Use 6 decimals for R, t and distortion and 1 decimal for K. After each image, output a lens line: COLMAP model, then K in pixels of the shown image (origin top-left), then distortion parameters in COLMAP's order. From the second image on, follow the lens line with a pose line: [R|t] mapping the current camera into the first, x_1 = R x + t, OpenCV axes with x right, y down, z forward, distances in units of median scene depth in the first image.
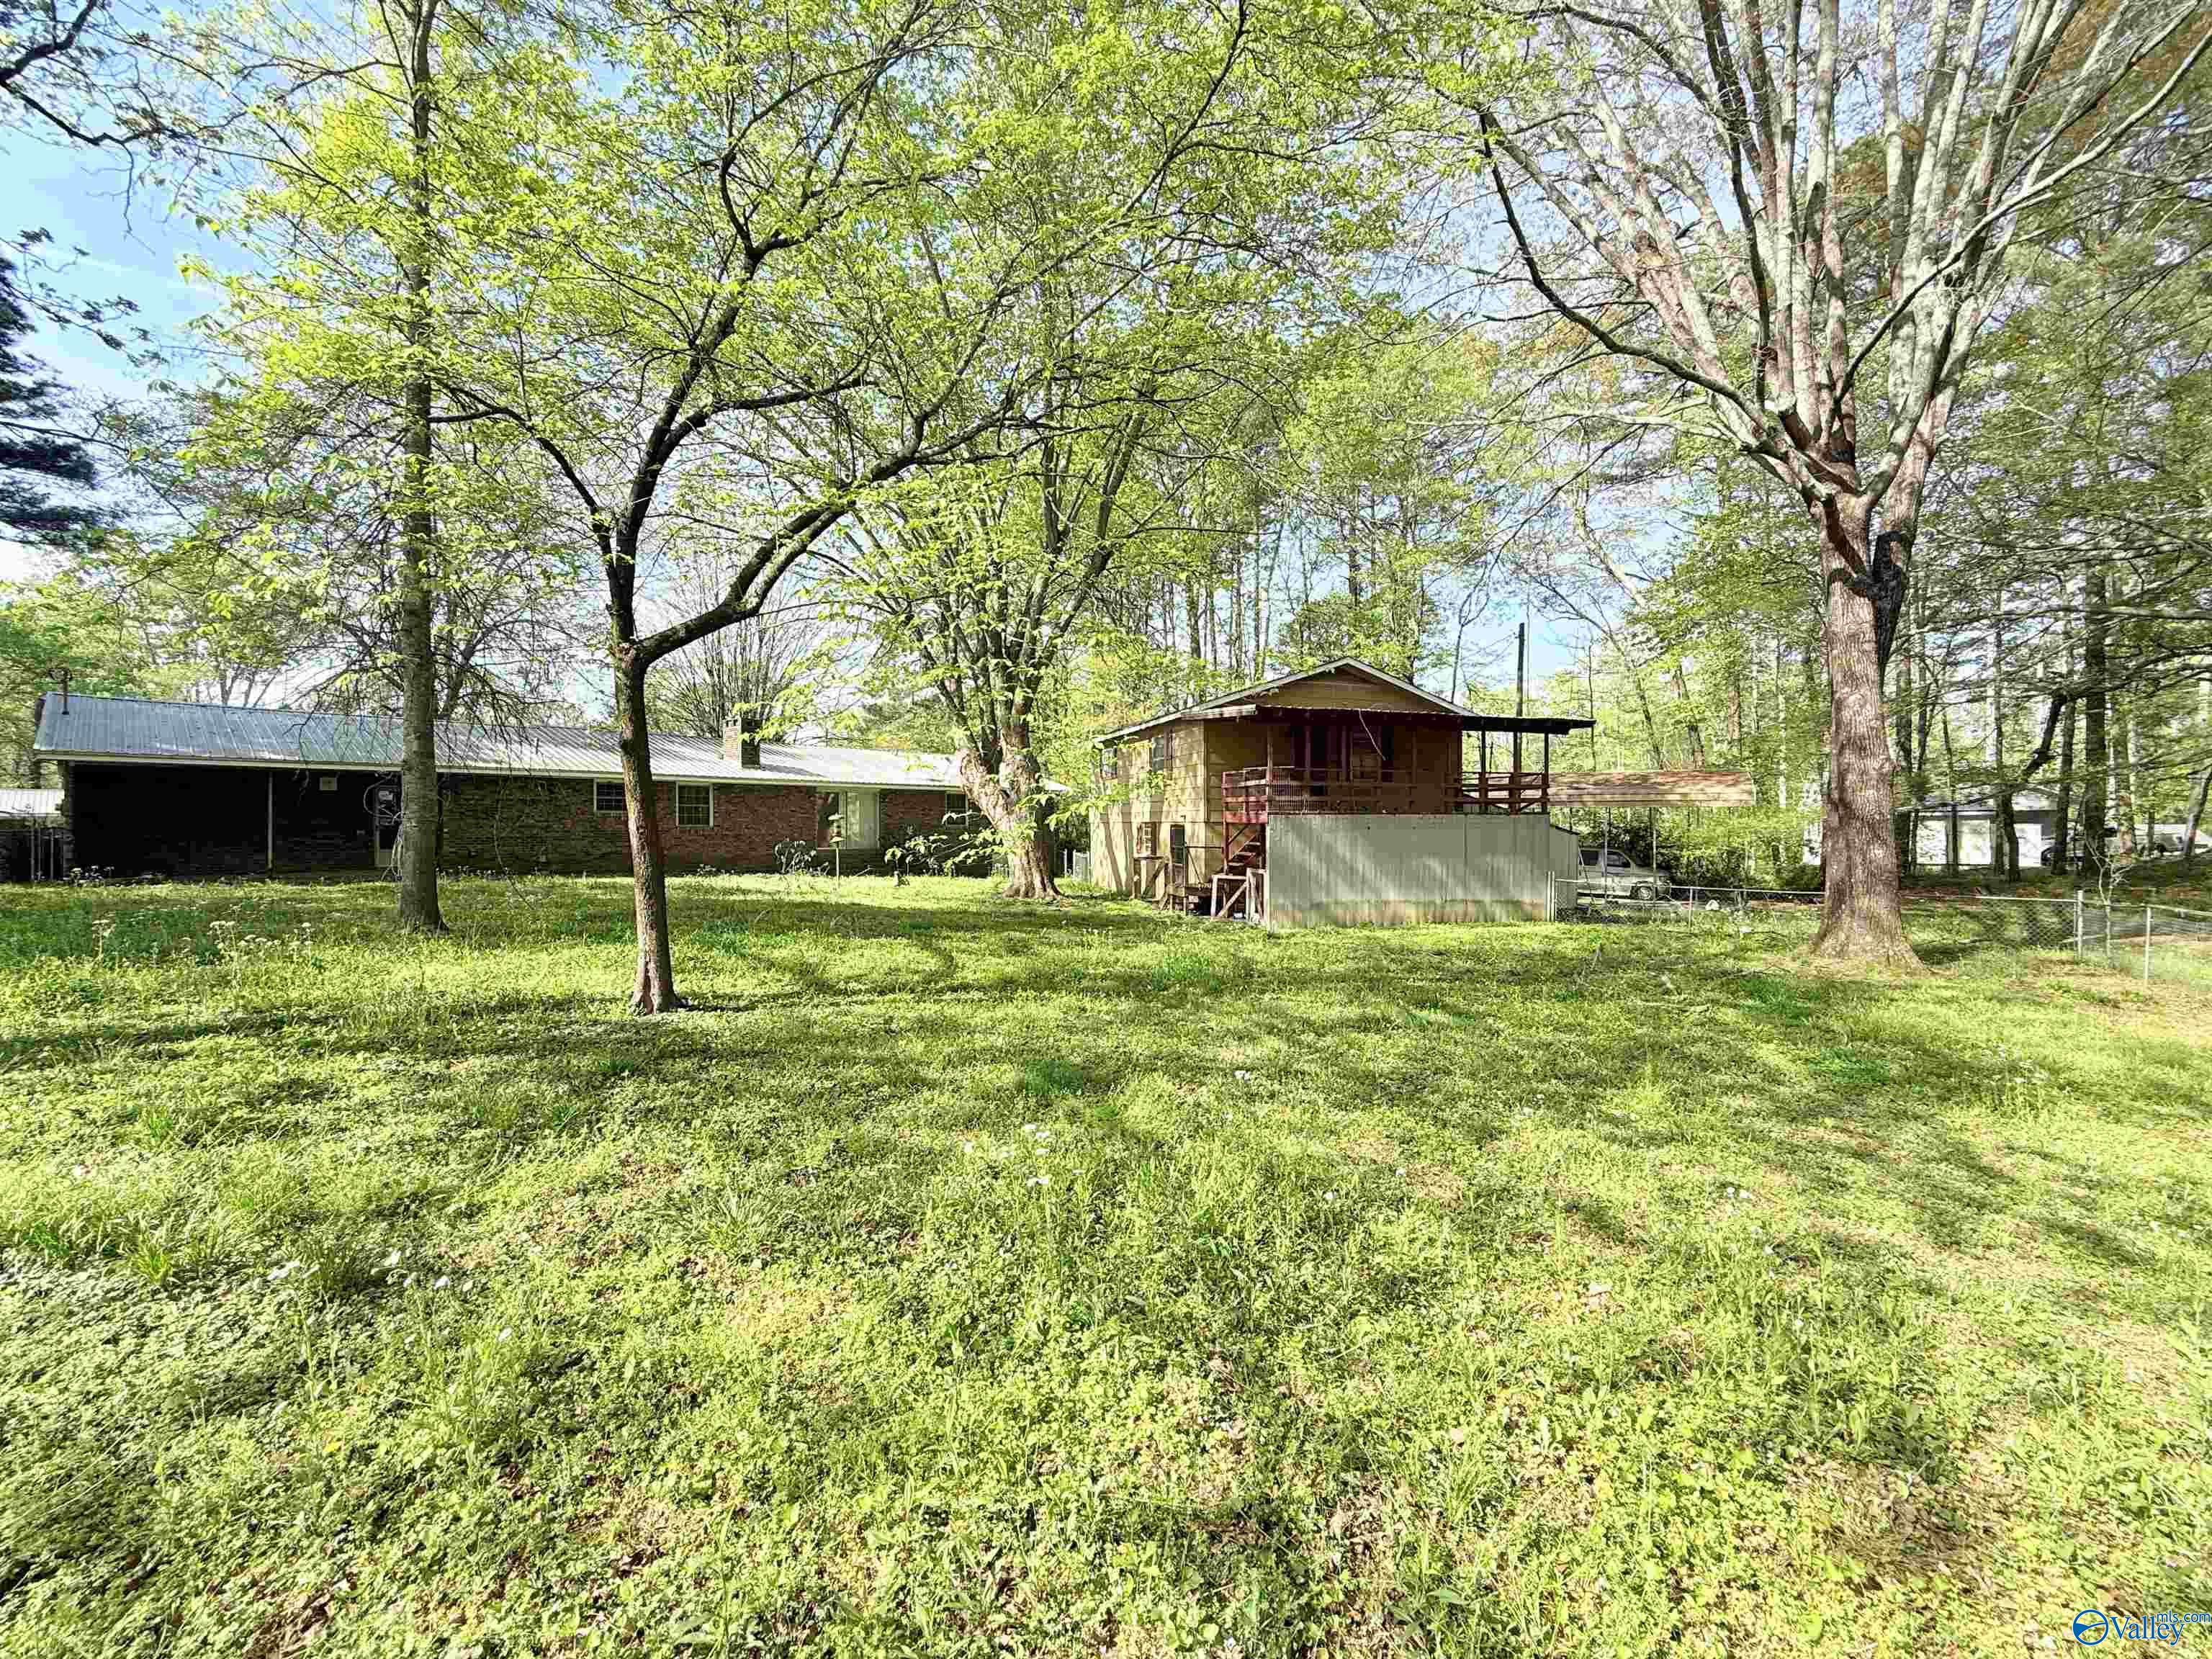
lens RADIAL K [[870.1, 0, 1101.3], [0, 870.1, 829.4], [0, 0, 1]] dist [-0.003761, 0.000104]
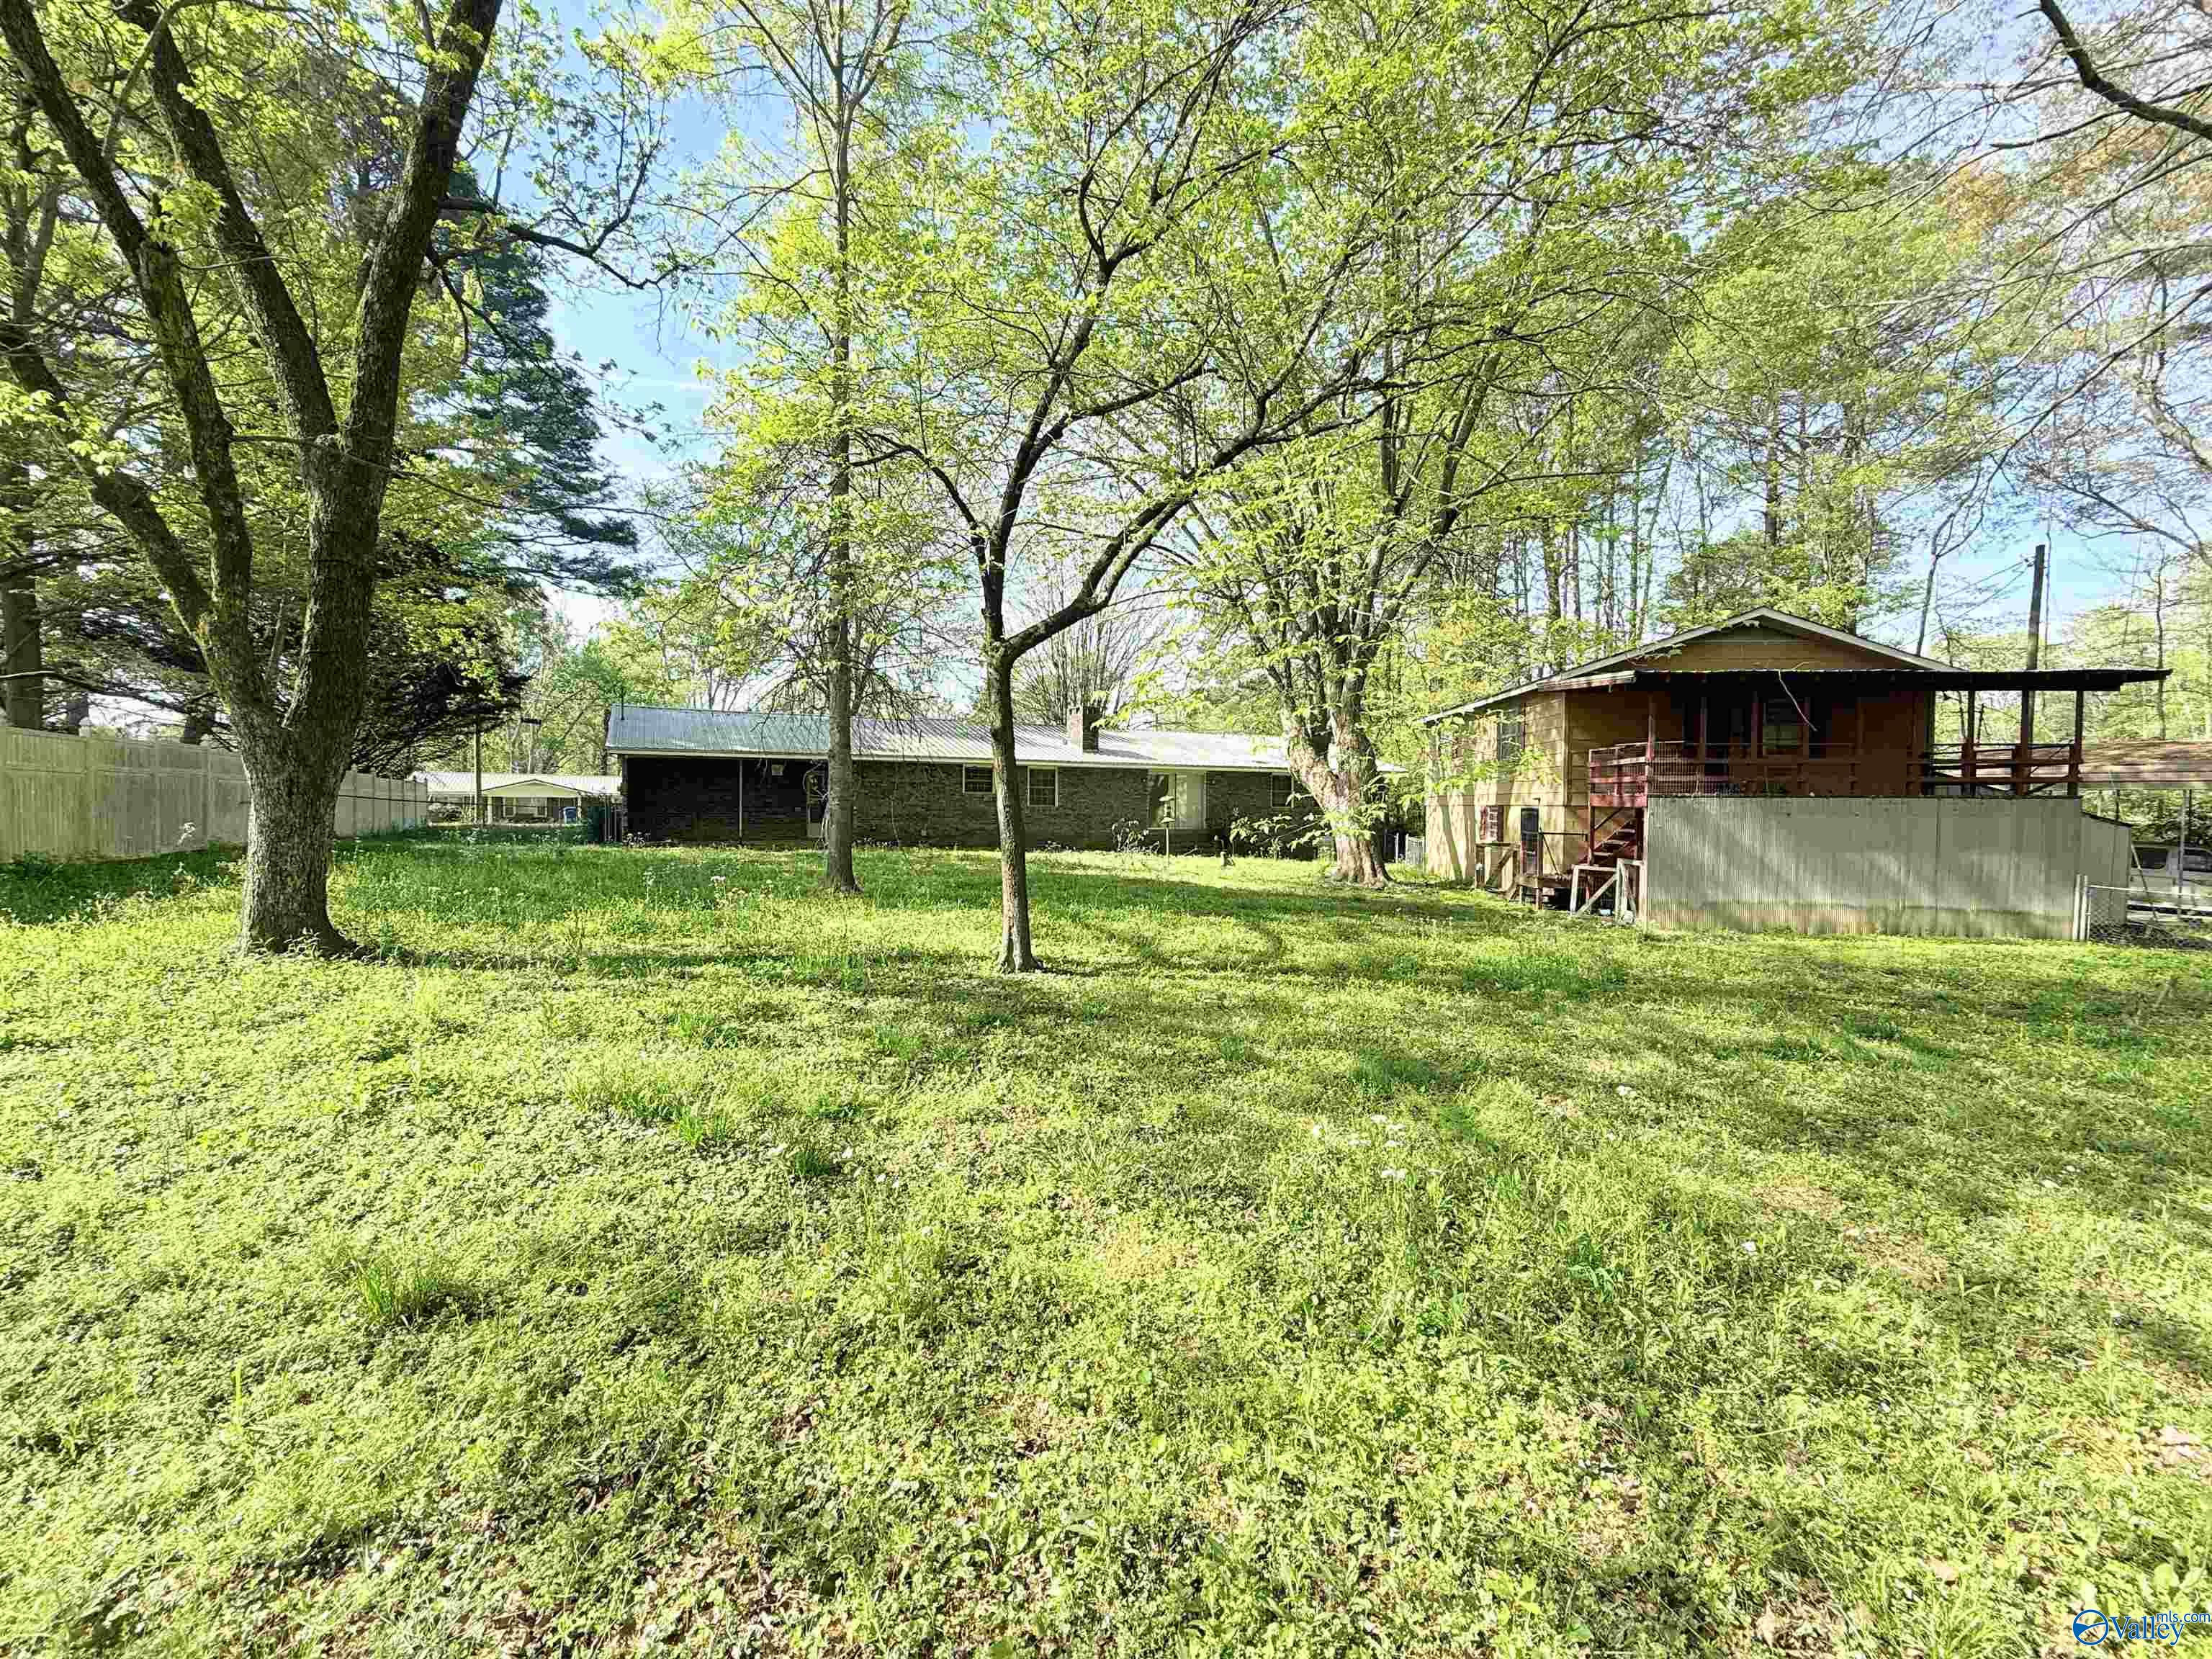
lens RADIAL K [[870.1, 0, 1099.4], [0, 870.1, 829.6], [0, 0, 1]] dist [-0.003761, 0.000104]
pose [[0.932668, 0.016815, -0.360344, -0.012827], [-0.009284, 0.999701, 0.022622, 0.001190], [0.360617, -0.017754, 0.932545, -0.004215]]
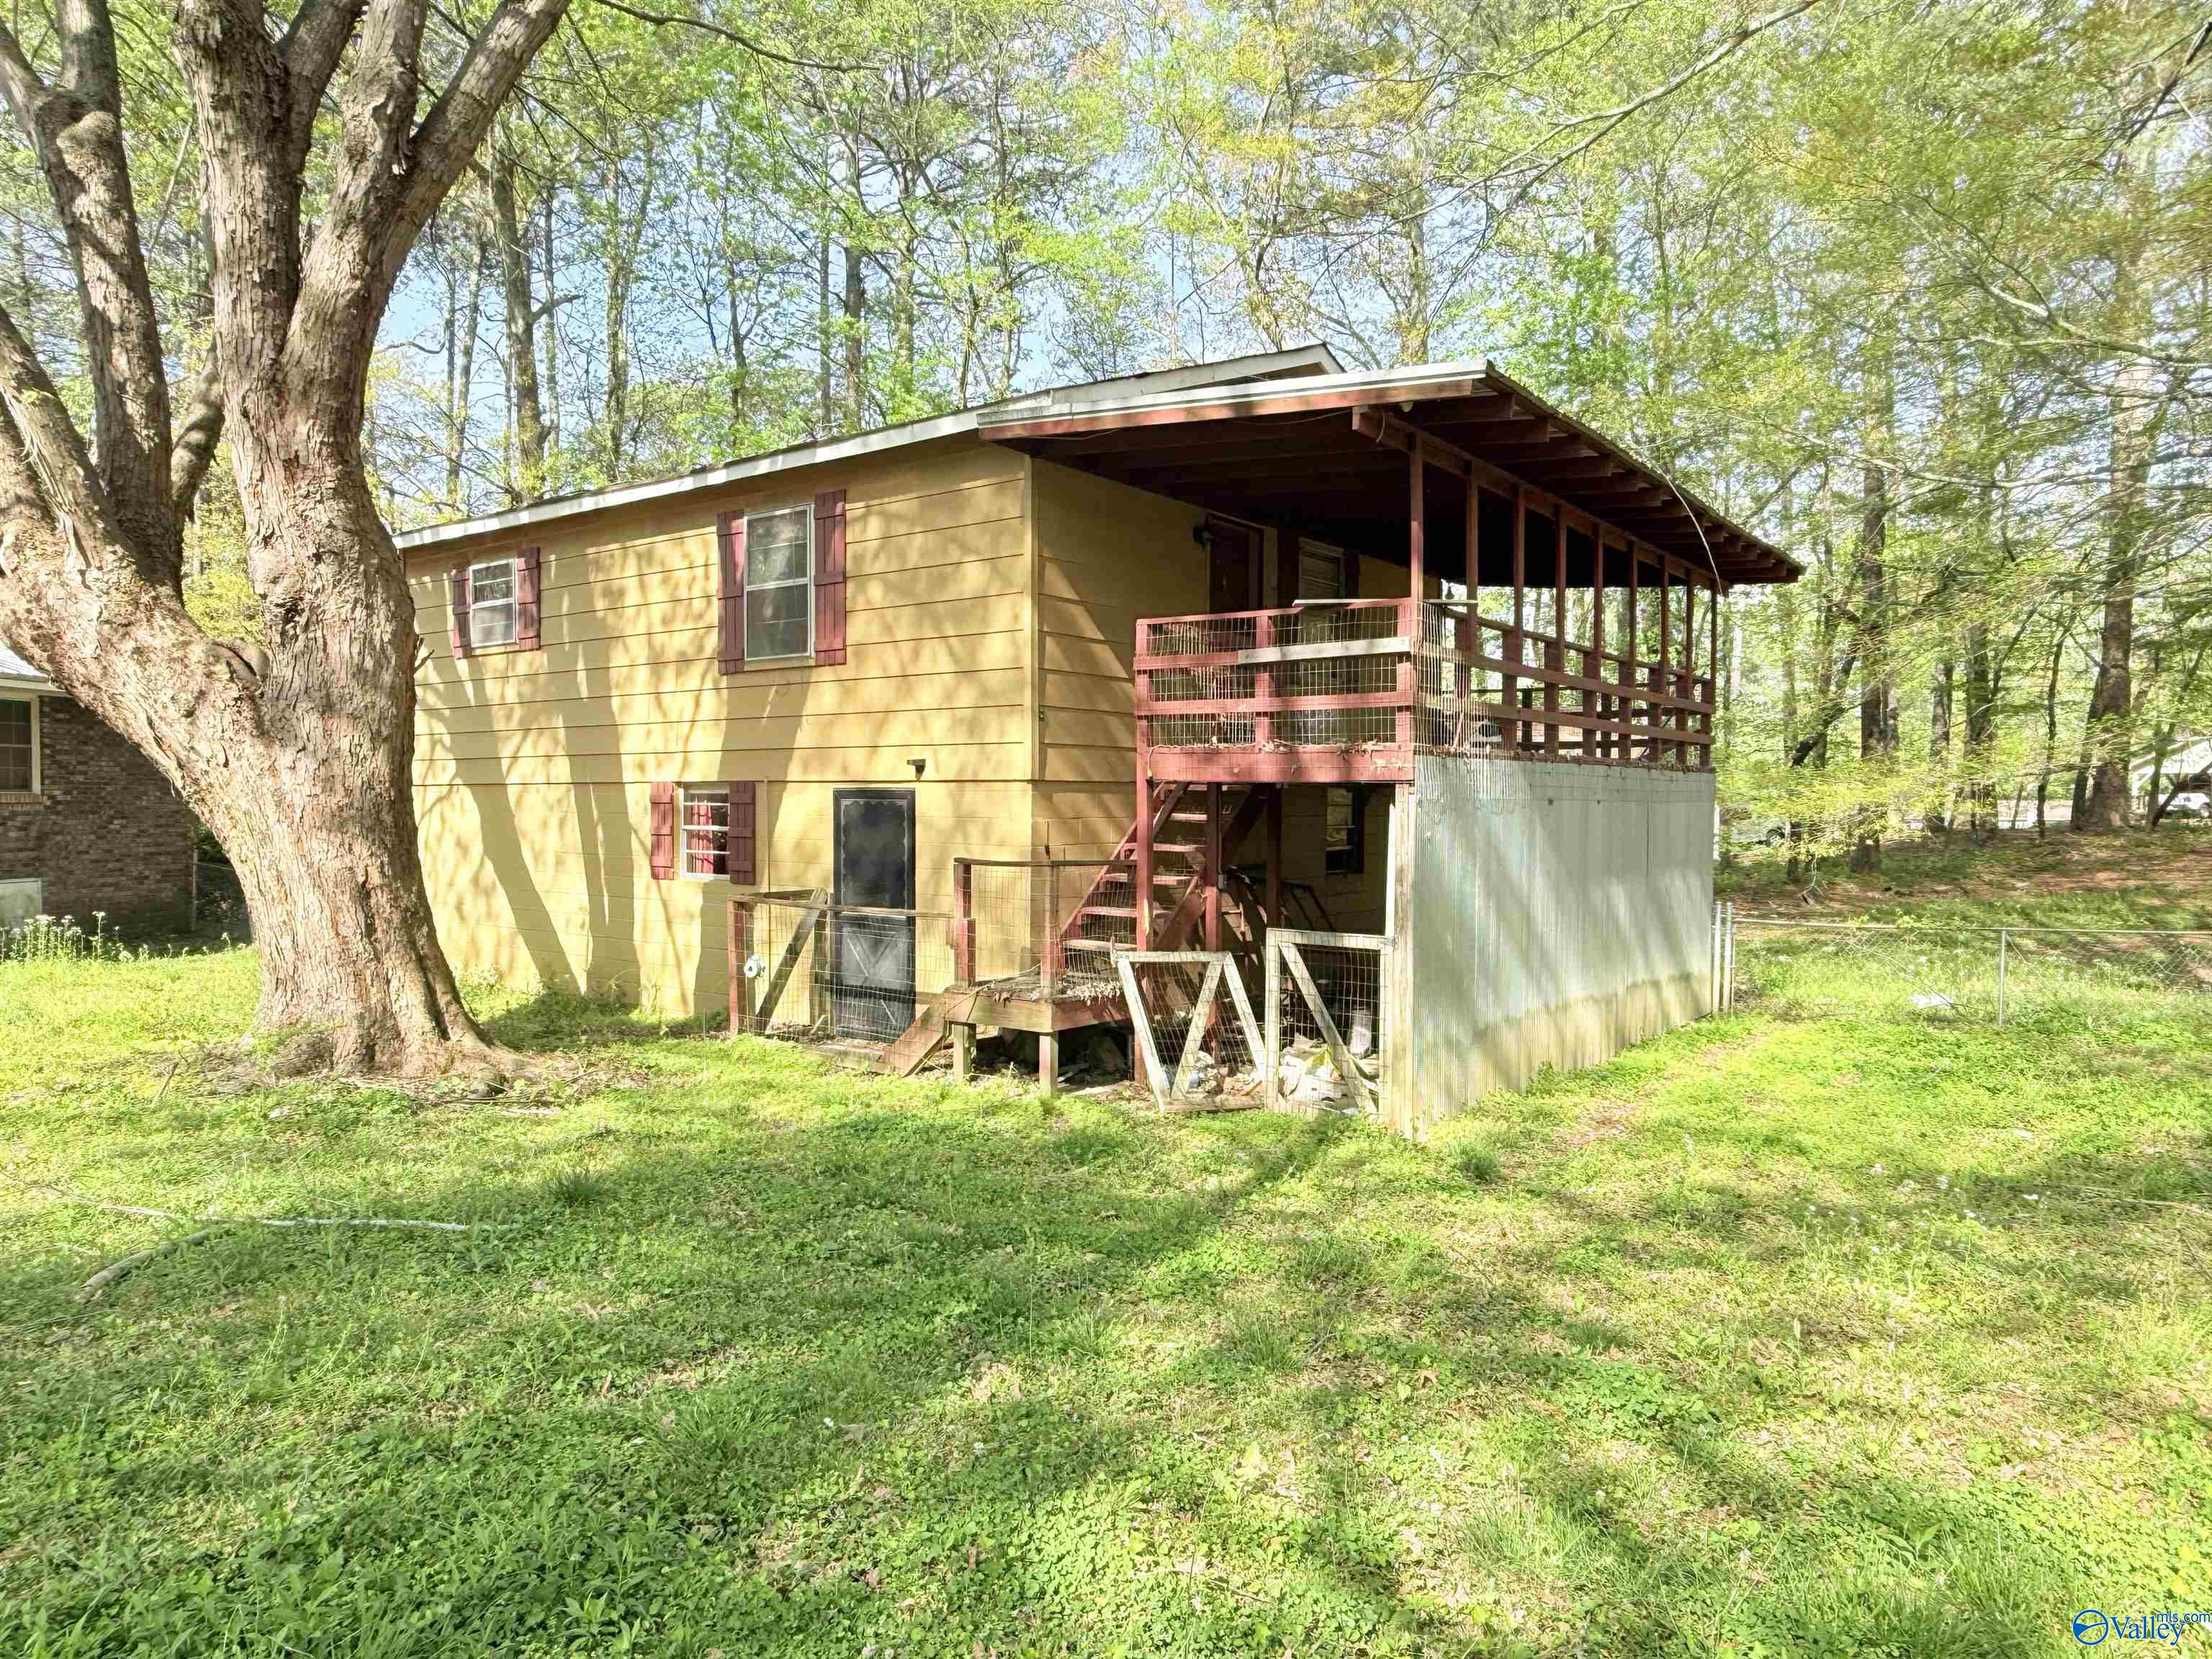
lens RADIAL K [[1438.4, 0, 1105.5], [0, 1438.4, 828.7], [0, 0, 1]] dist [-0.001125, -0.000391]
pose [[0.814577, -0.008239, 0.579997, -0.526858], [-0.000313, 0.999893, 0.014642, 0.005265], [-0.580056, -0.012109, 0.814487, 1.843532]]
